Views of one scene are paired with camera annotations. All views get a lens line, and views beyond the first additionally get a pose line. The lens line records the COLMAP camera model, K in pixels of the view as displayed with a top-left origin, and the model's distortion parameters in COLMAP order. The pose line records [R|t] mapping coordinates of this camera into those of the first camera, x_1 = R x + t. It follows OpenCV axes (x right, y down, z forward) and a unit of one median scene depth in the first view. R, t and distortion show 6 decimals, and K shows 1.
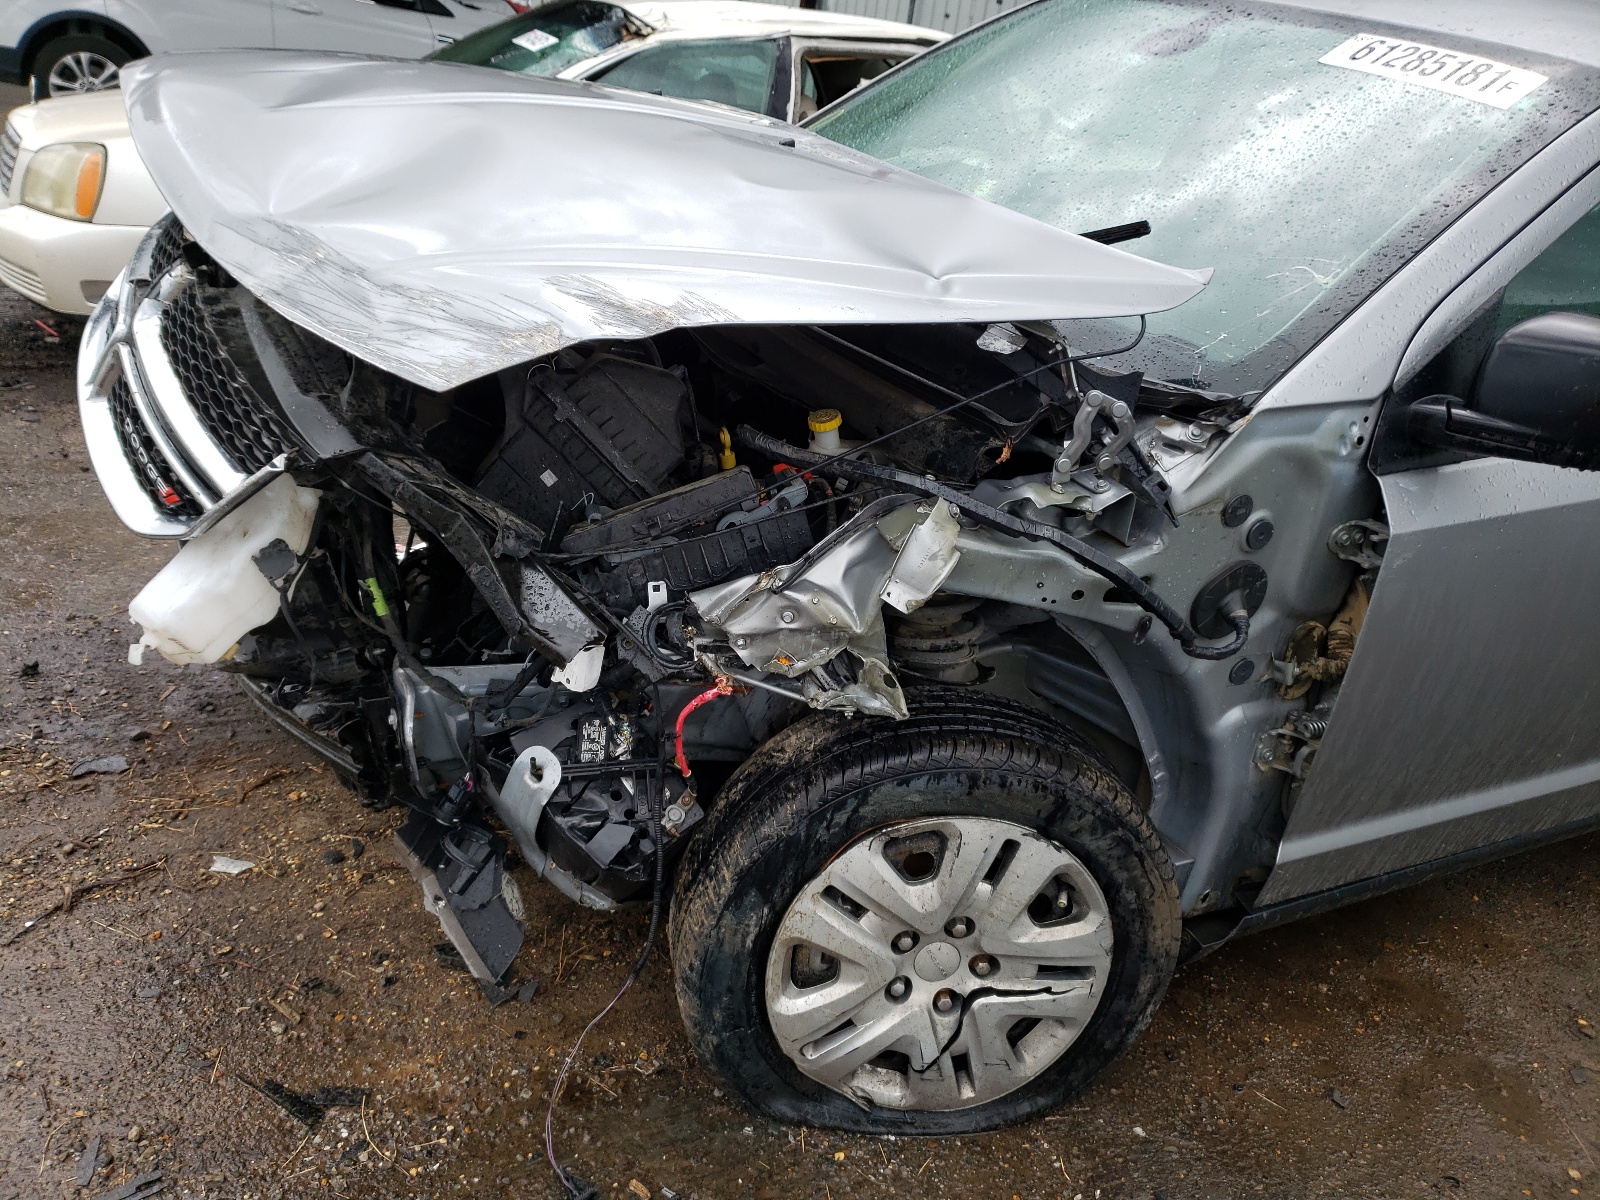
lens RADIAL K [[1219.6, 0, 801.1], [0, 1219.6, 590.5], [0, 0, 1]] dist [0.137471, -0.235954]
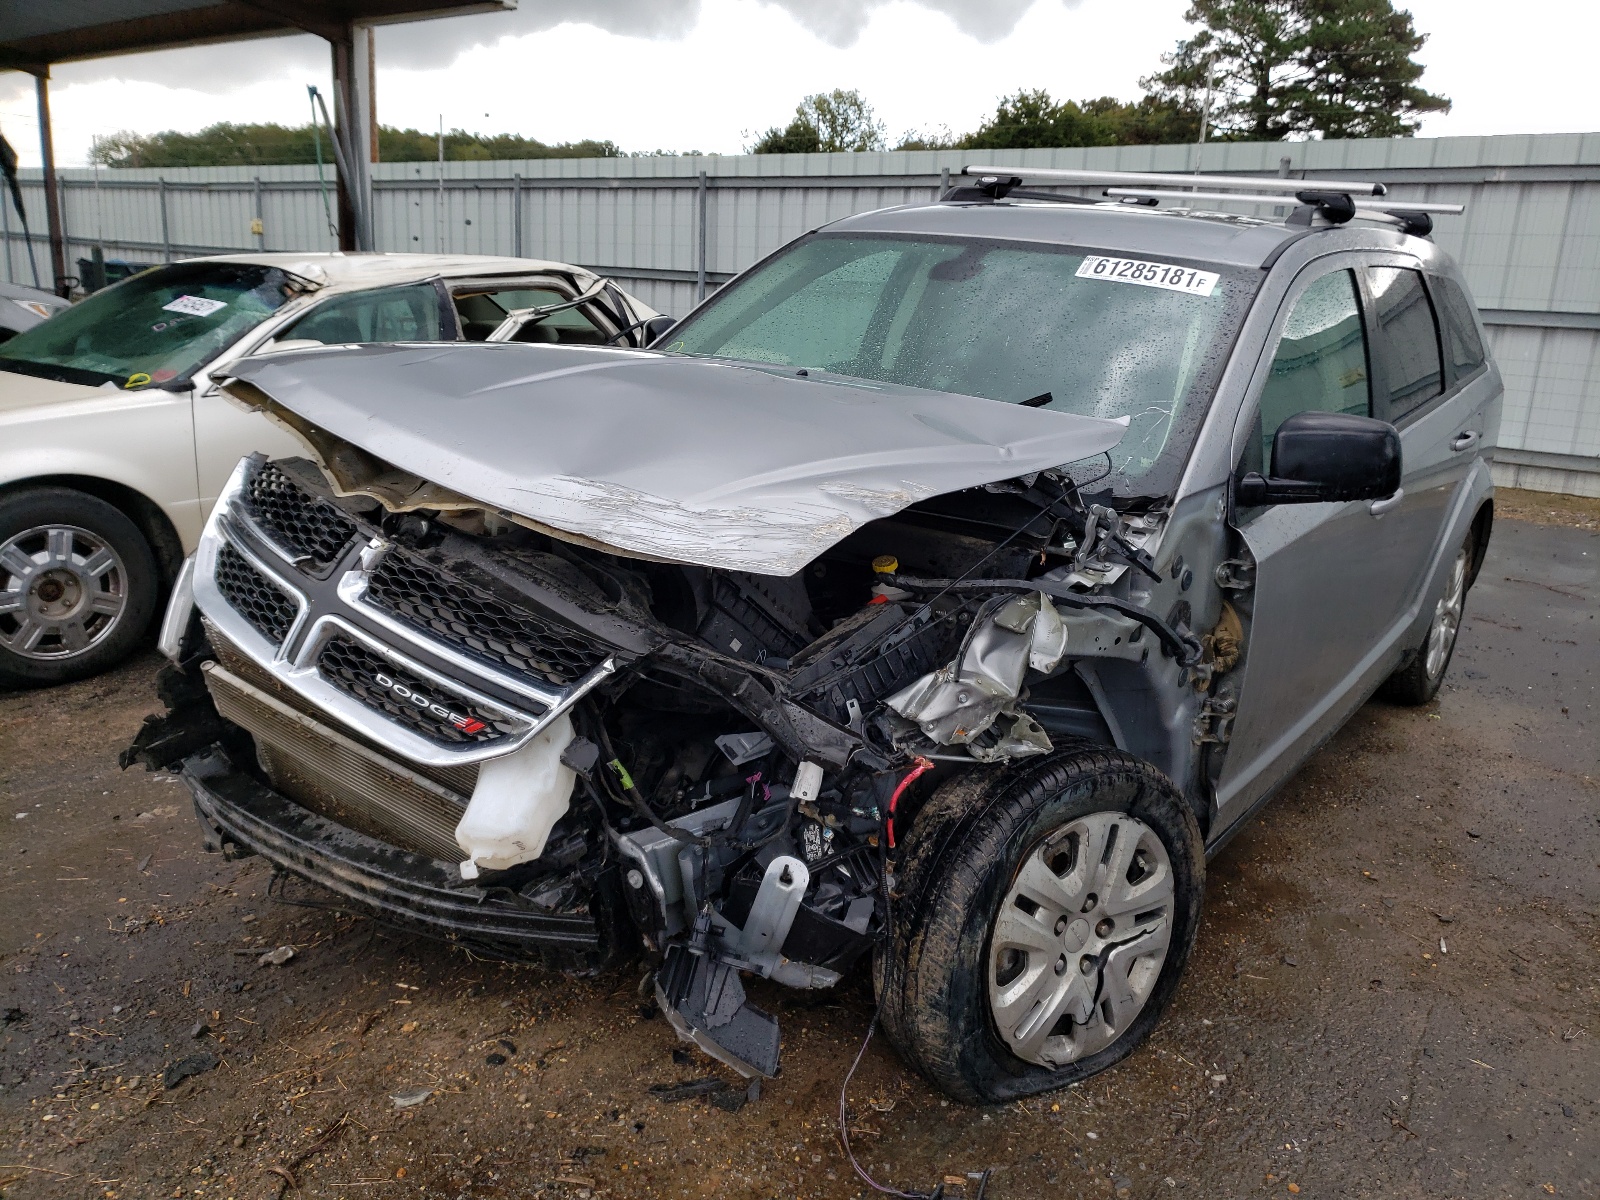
lens RADIAL K [[1219.6, 0, 801.1], [0, 1219.6, 590.5], [0, 0, 1]] dist [0.137471, -0.235954]
pose [[0.891451, -0.194036, 0.409471, -0.658610], [0.250202, 0.964204, -0.087802, -0.018695], [-0.377777, 0.180721, 0.908088, -0.181639]]
